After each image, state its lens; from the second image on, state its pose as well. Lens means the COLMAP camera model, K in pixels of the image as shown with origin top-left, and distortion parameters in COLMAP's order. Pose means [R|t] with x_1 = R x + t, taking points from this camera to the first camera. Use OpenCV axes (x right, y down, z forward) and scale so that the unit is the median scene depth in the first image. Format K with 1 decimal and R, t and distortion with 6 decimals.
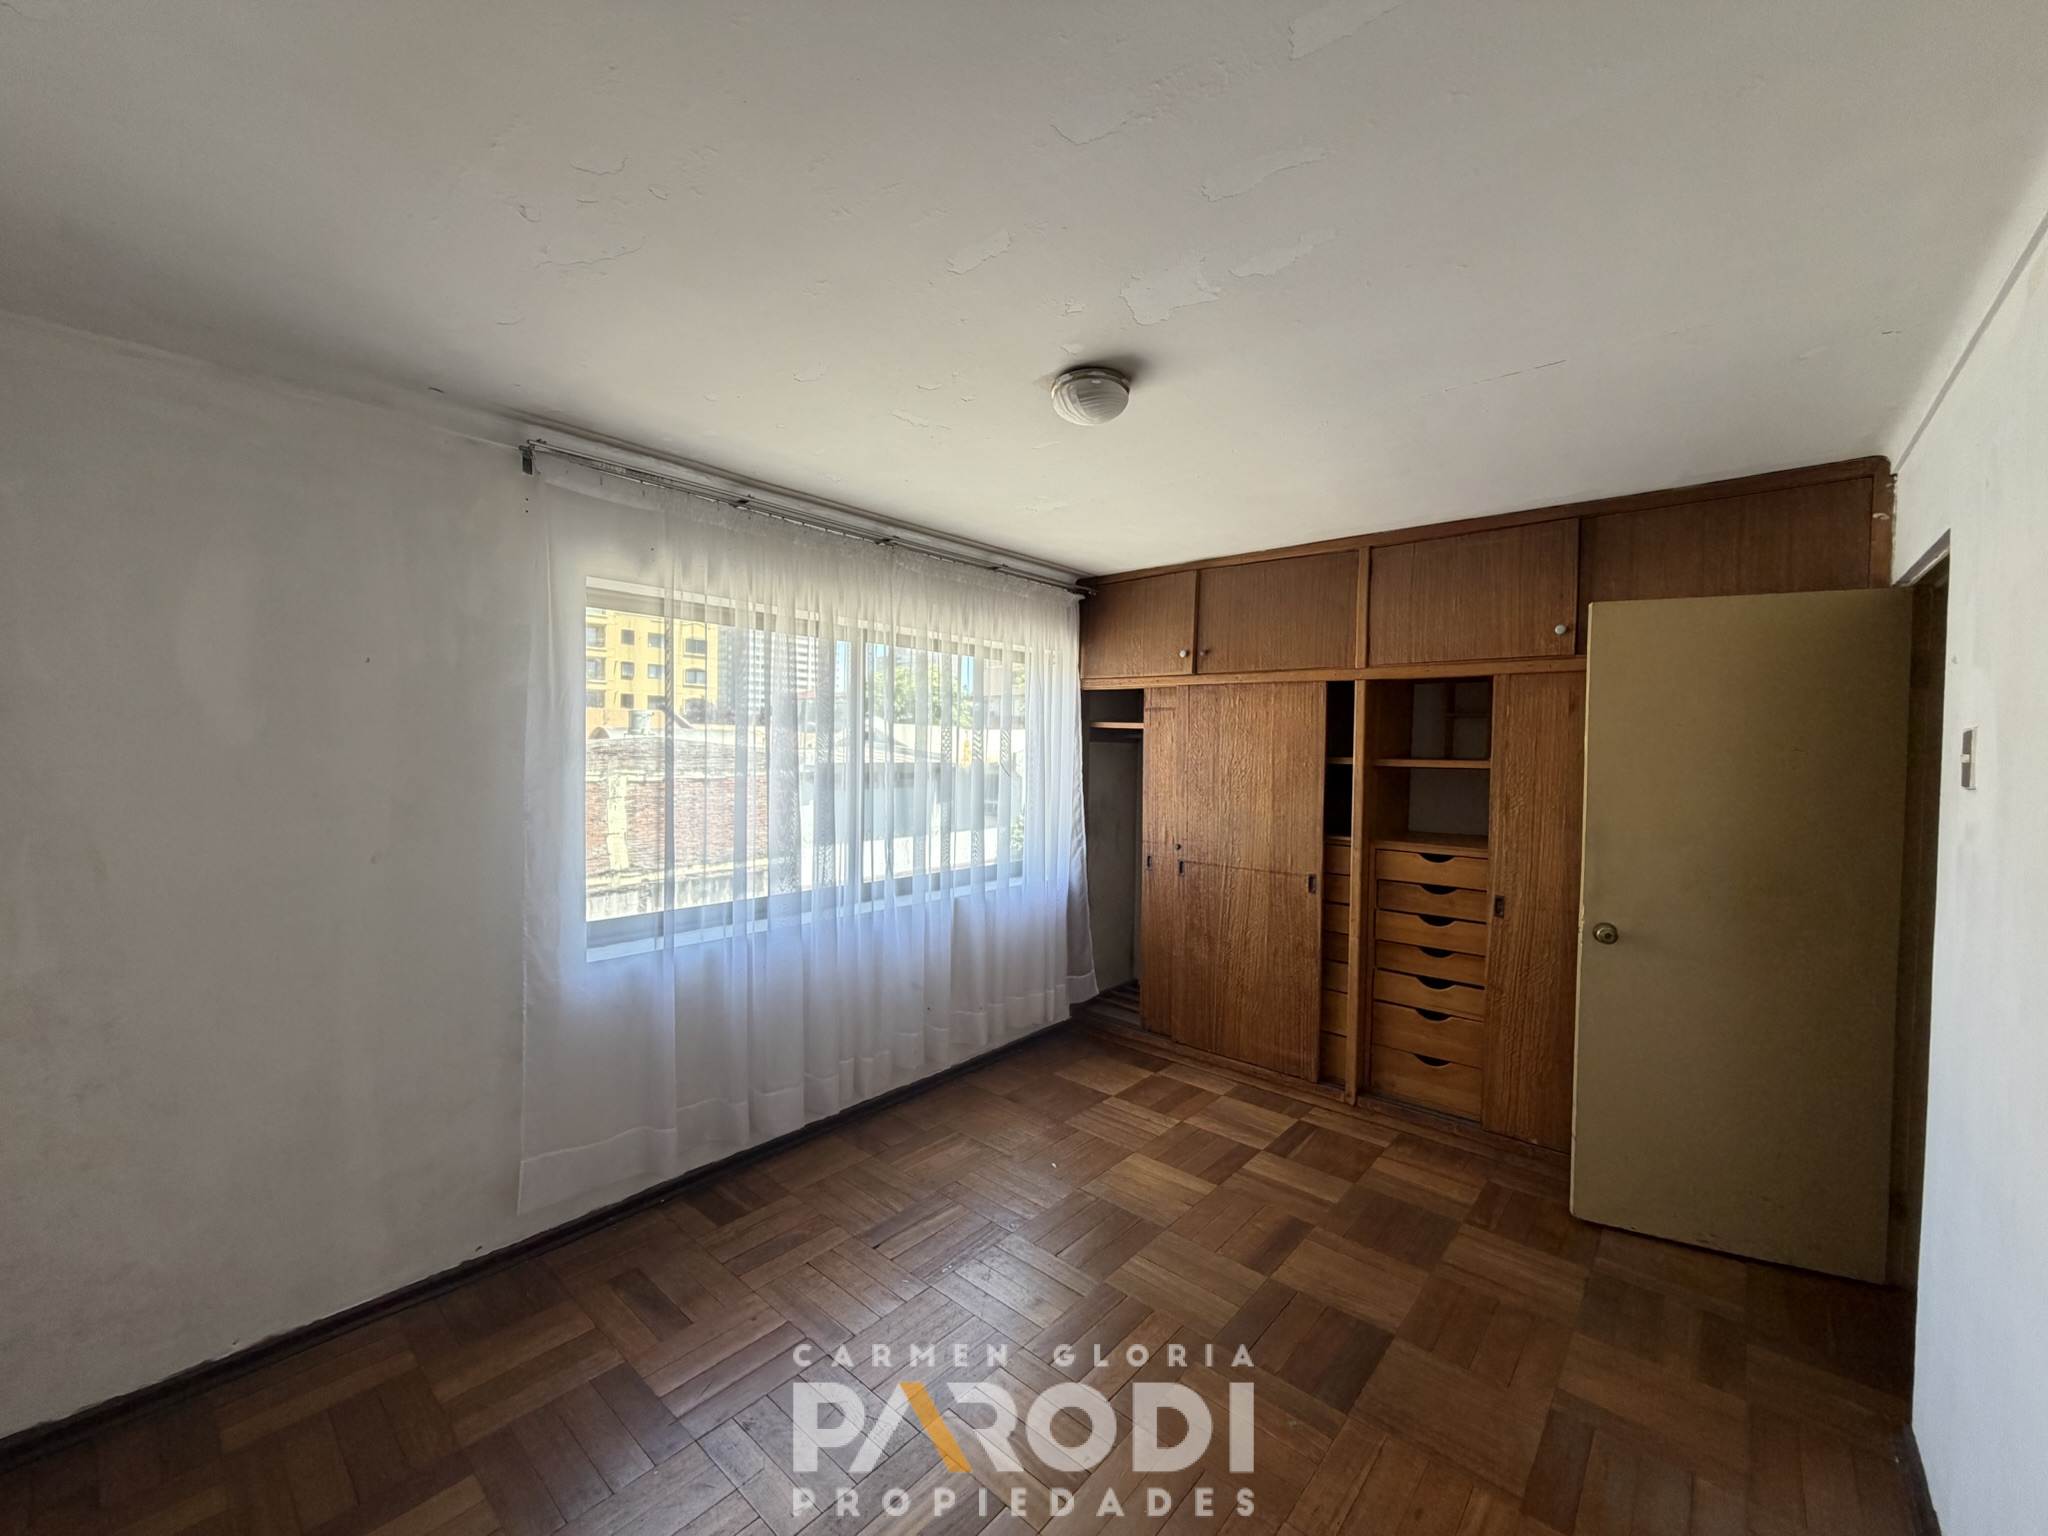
lens RADIAL K [[818.6, 0, 1021.1], [0, 818.6, 767.4], [0, 0, 1]] dist [-0.000961, 0.000210]
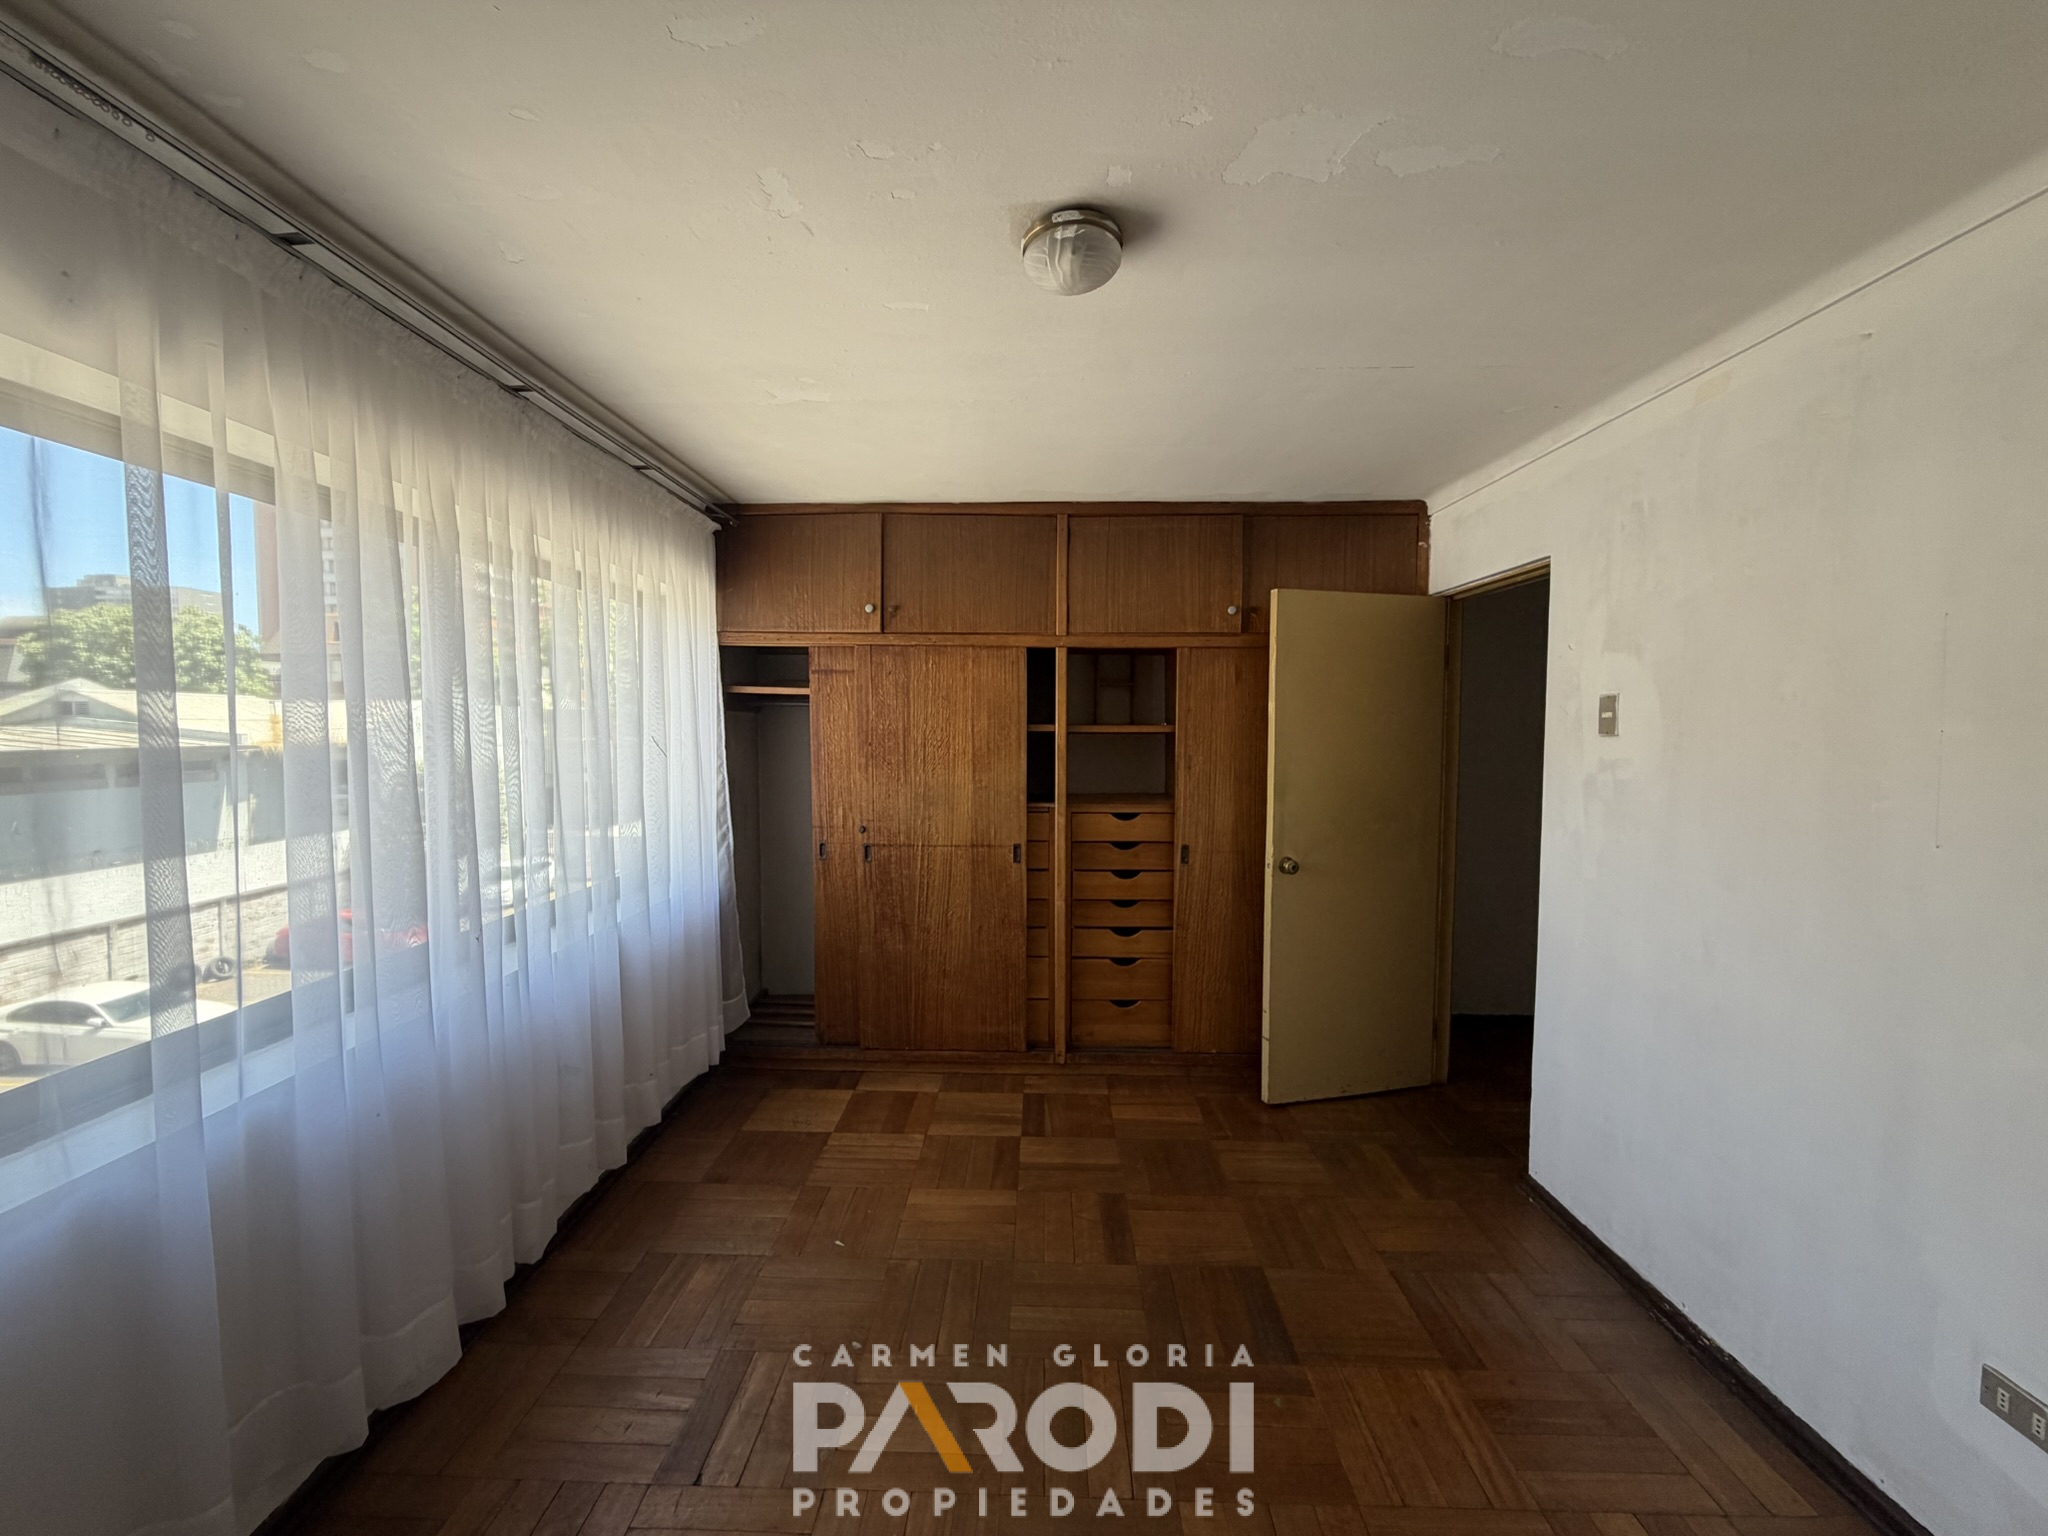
lens RADIAL K [[818.6, 0, 1021.1], [0, 818.6, 767.4], [0, 0, 1]] dist [-0.000961, 0.000210]
pose [[0.768234, -0.047910, 0.638374, -0.270402], [0.025956, 0.998707, 0.043717, -0.003989], [-0.639643, -0.017015, 0.768484, 0.250475]]
